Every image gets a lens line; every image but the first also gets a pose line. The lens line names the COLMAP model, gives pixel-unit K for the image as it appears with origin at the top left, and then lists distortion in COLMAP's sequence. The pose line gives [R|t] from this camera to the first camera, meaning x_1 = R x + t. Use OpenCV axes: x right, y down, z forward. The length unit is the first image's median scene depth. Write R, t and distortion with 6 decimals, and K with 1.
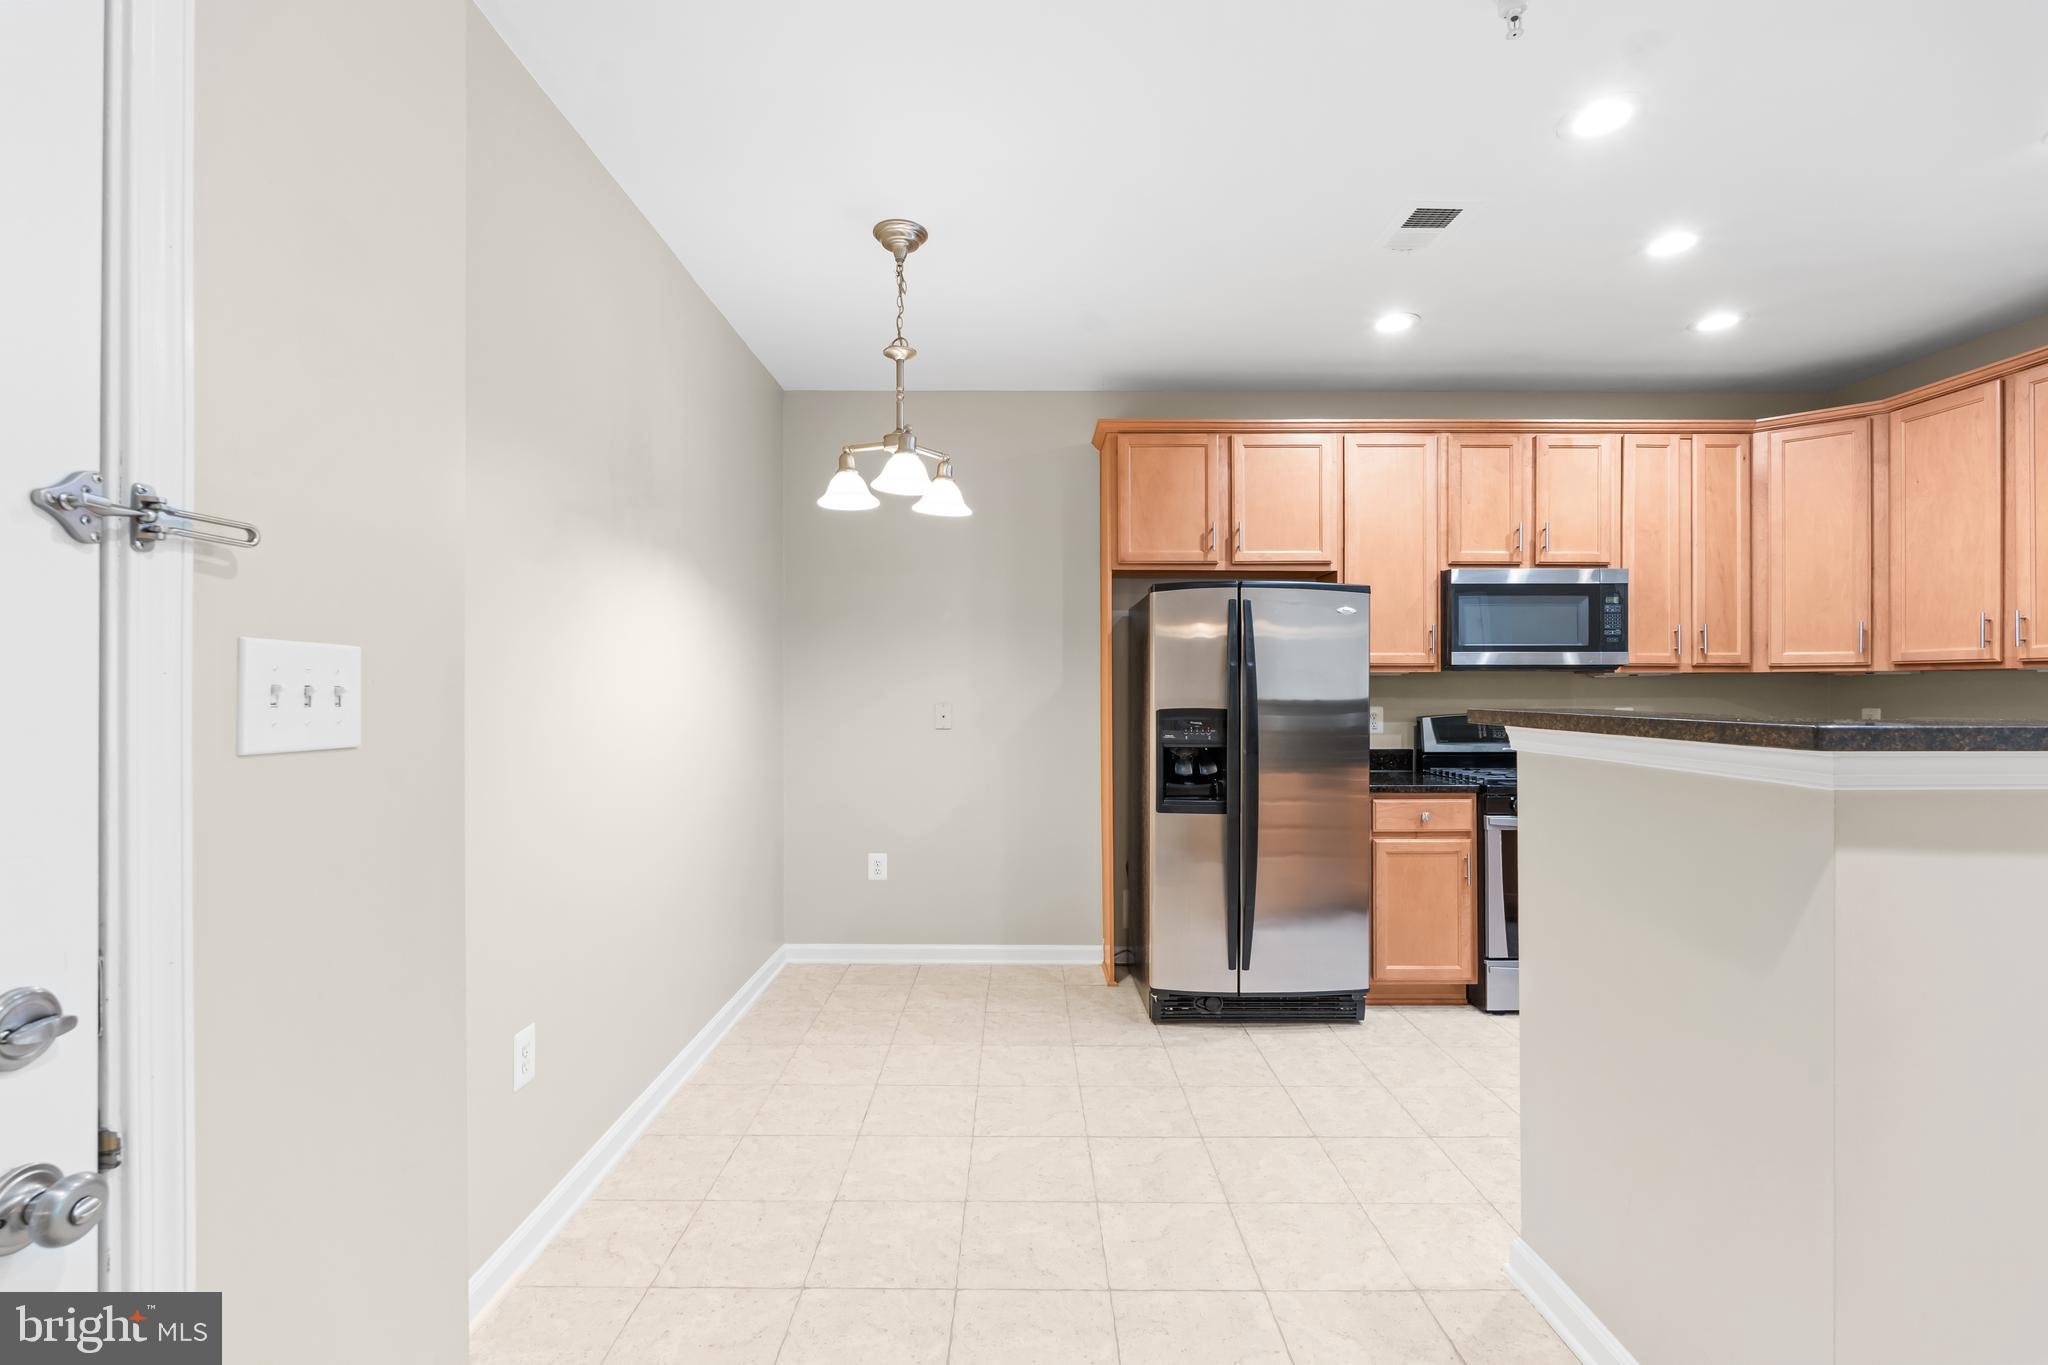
lens RADIAL K [[906.2, 0, 1024.0], [0, 906.2, 682.5], [0, 0, 1]] dist [-0.001661, 0.000390]
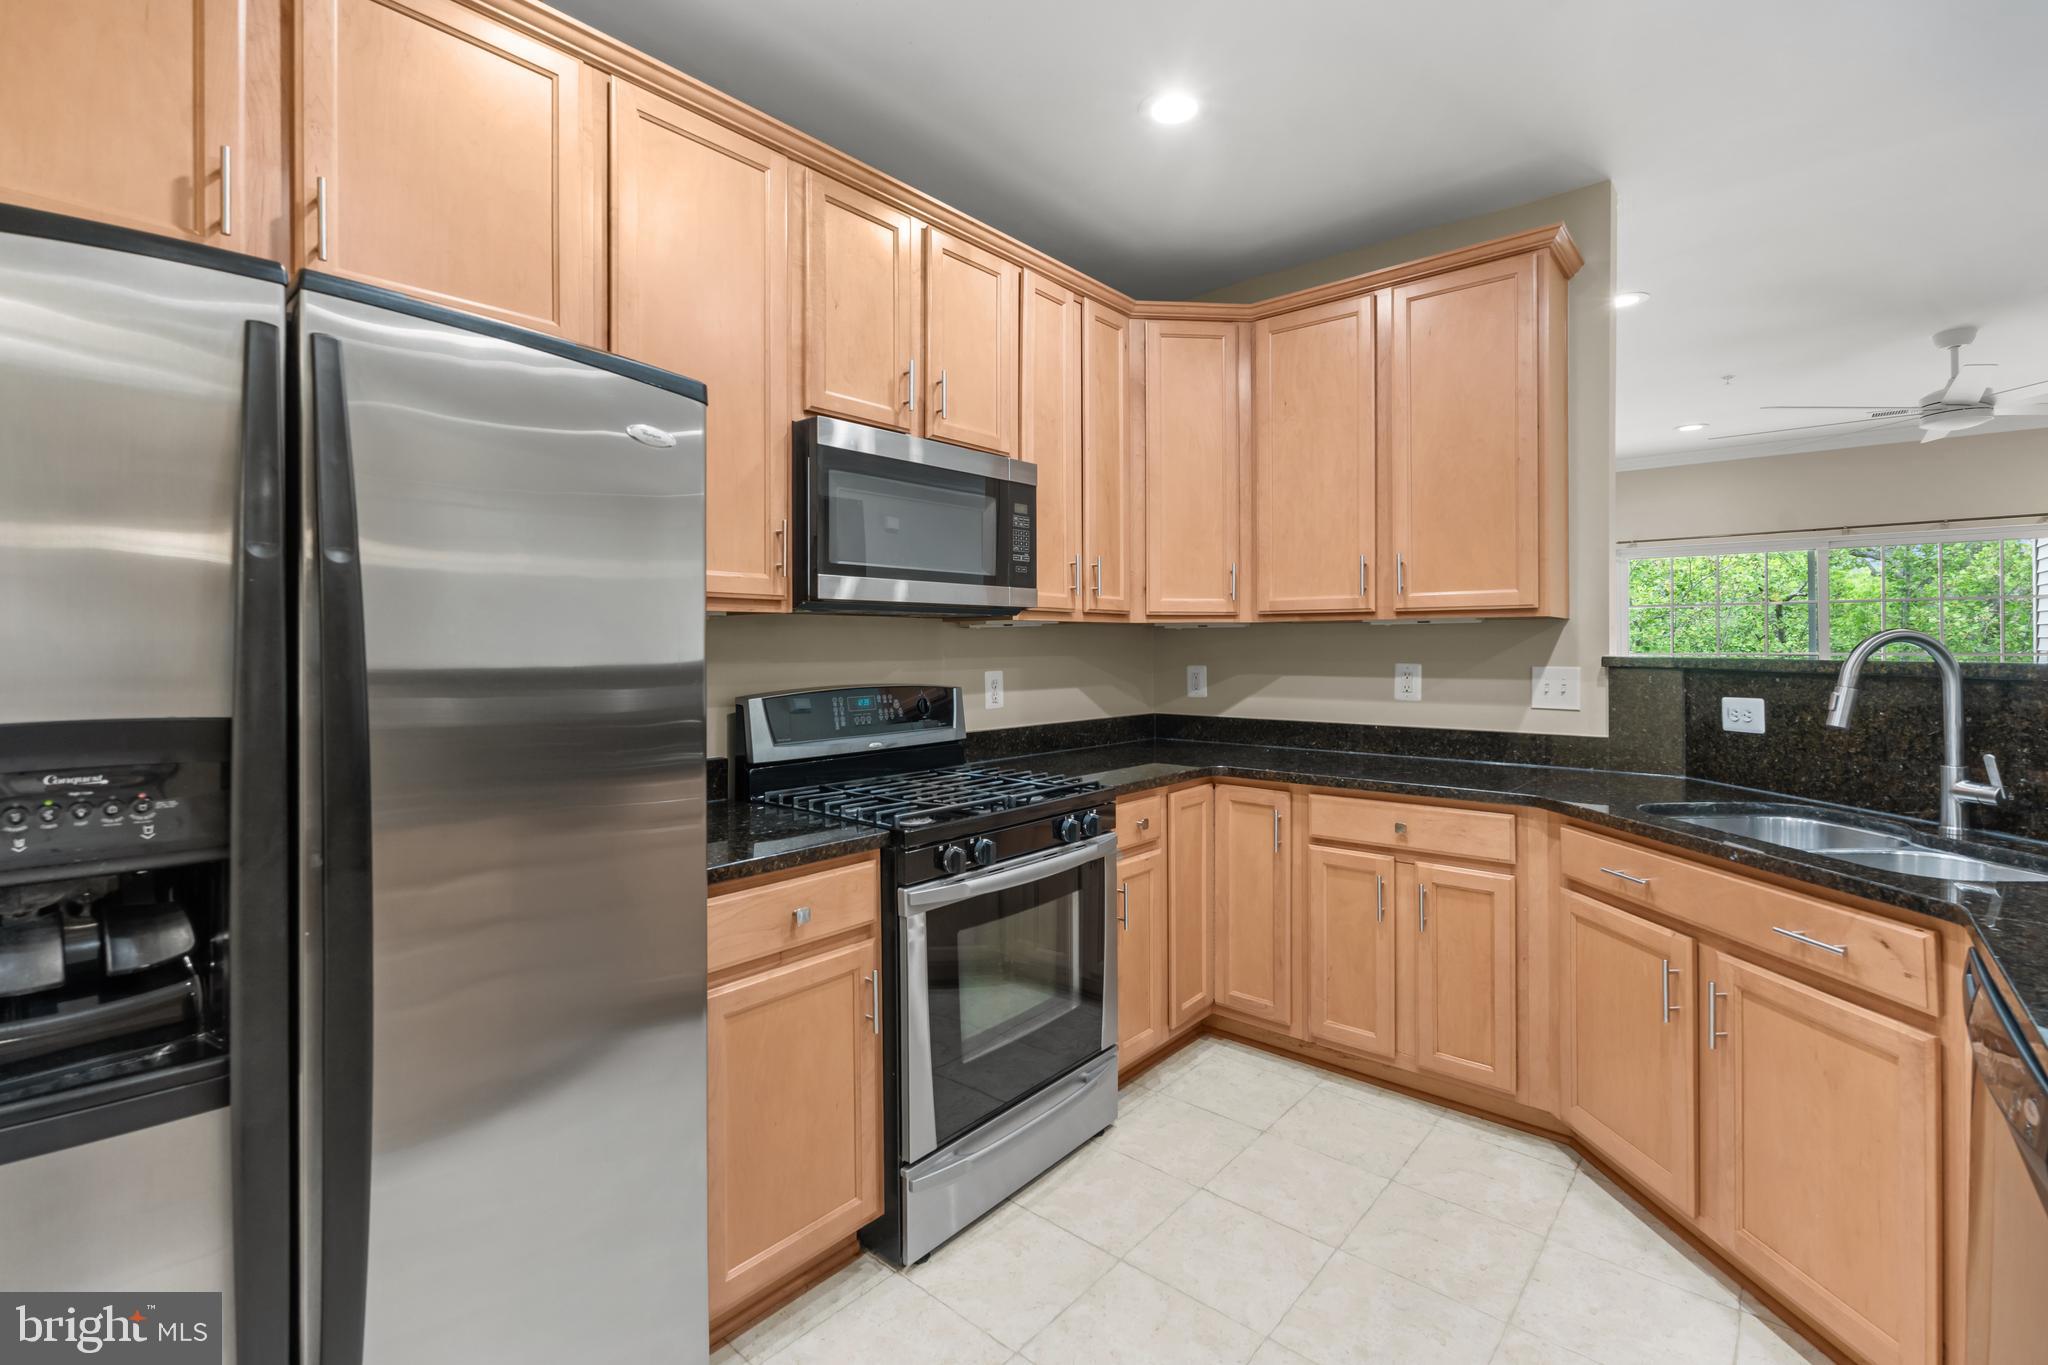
lens RADIAL K [[910.1, 0, 1022.1], [0, 910.1, 641.5], [0, 0, 1]] dist [-0.002062, -0.000264]
pose [[0.658656, 0.001182, 0.752443, 0.152893], [-0.001189, 0.999999, -0.000530, 0.005595], [-0.752443, -0.000545, 0.658657, 0.563632]]
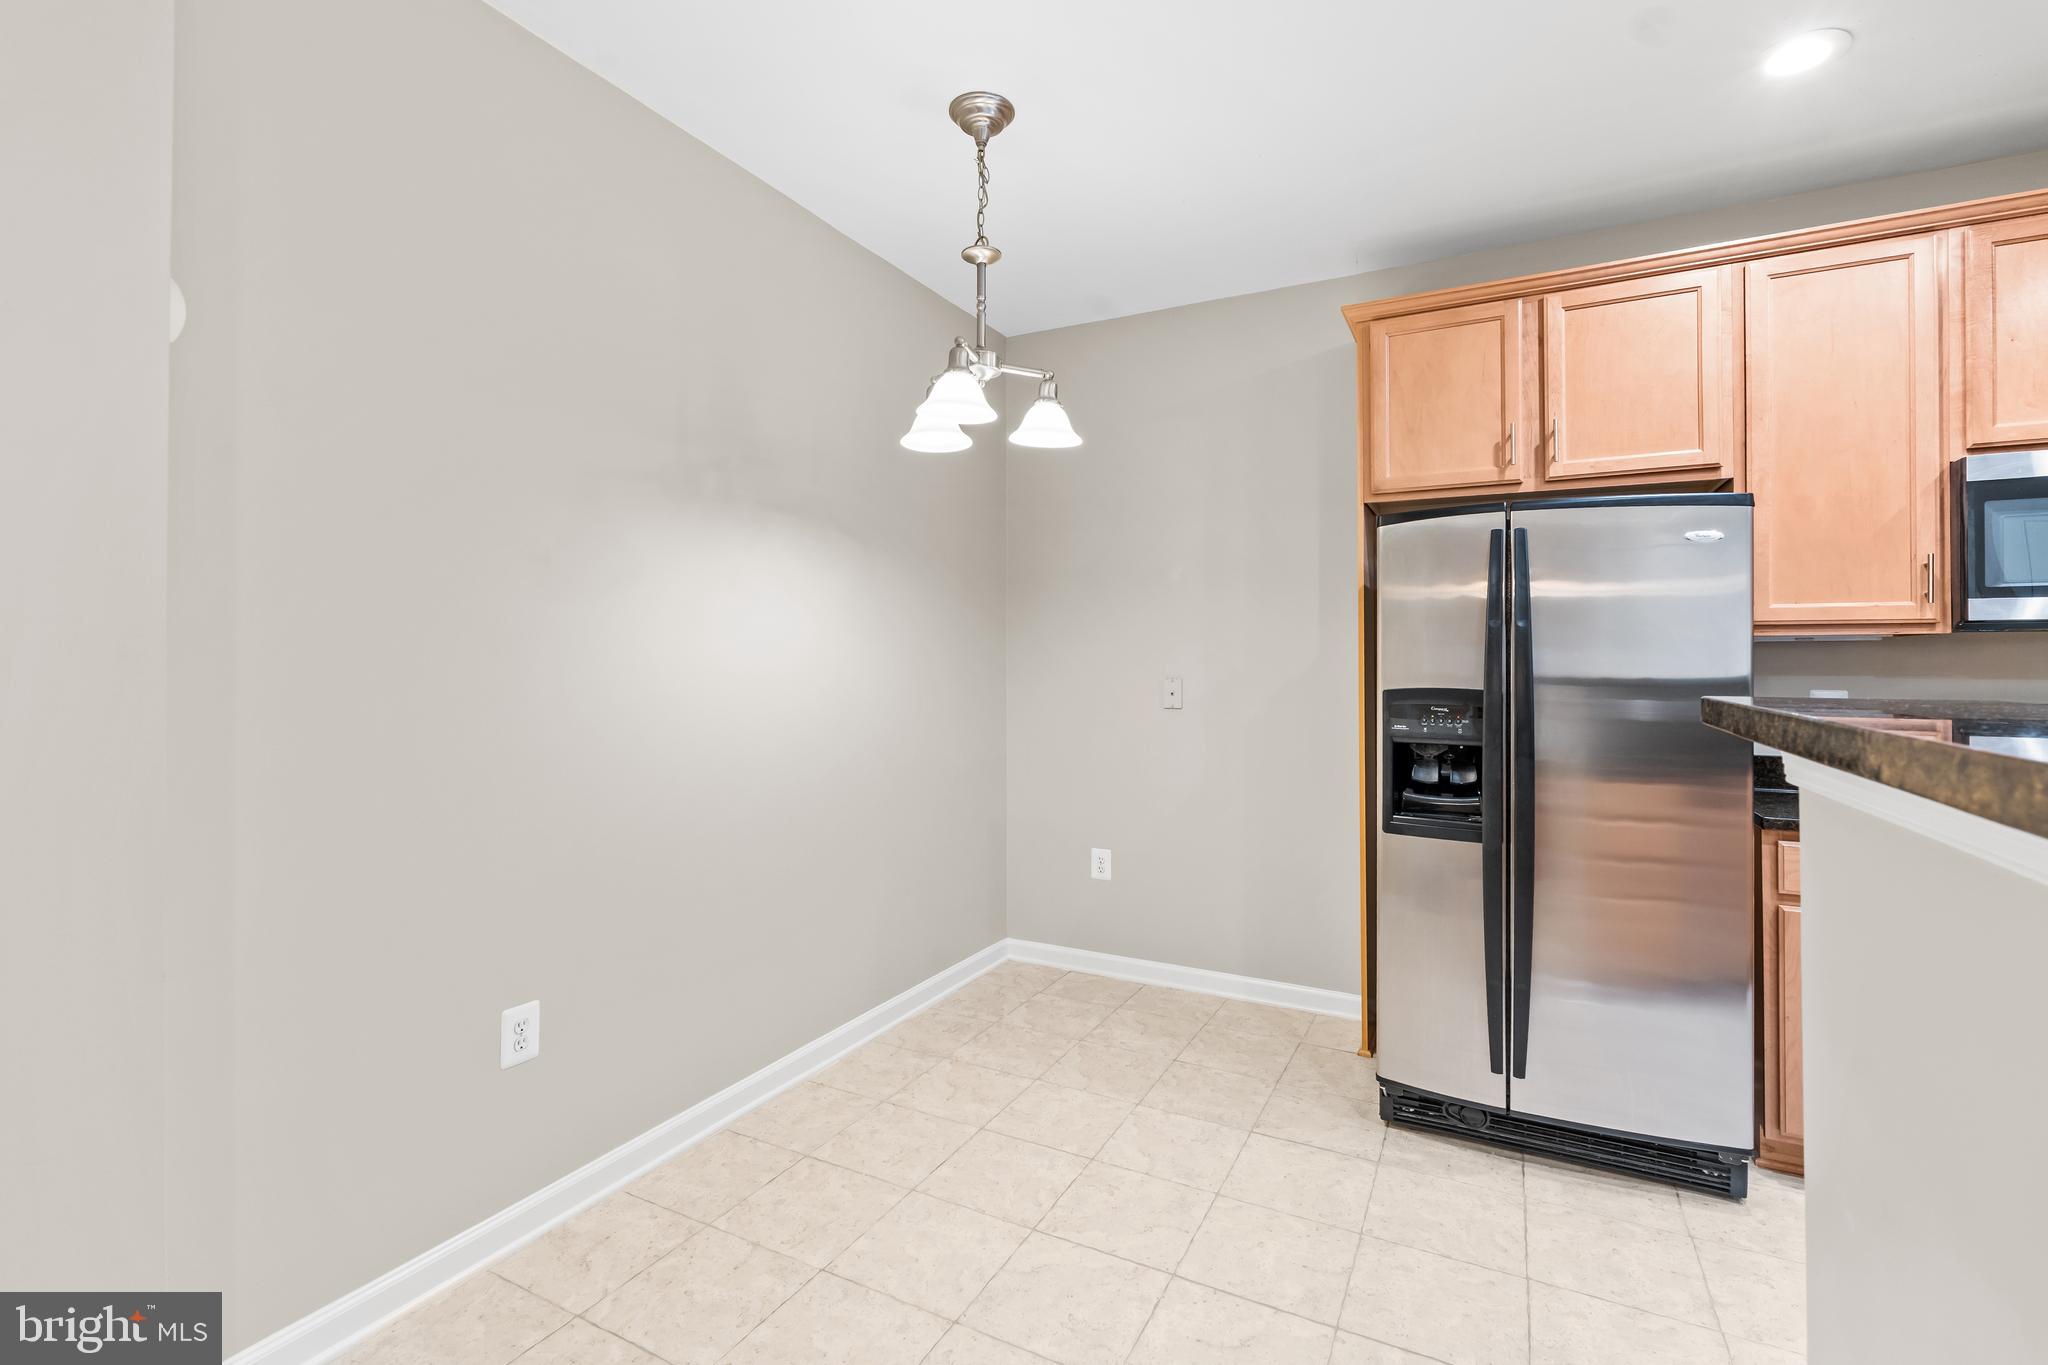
lens RADIAL K [[924.4, 0, 1028.7], [0, 924.4, 652.6], [0, 0, 1]] dist [-0.001024, 0.000075]
pose [[0.886681, -0.003258, -0.462370, 0.210375], [0.000996, 0.999986, -0.005135, 0.003767], [0.462380, 0.004093, 0.886672, 0.193647]]
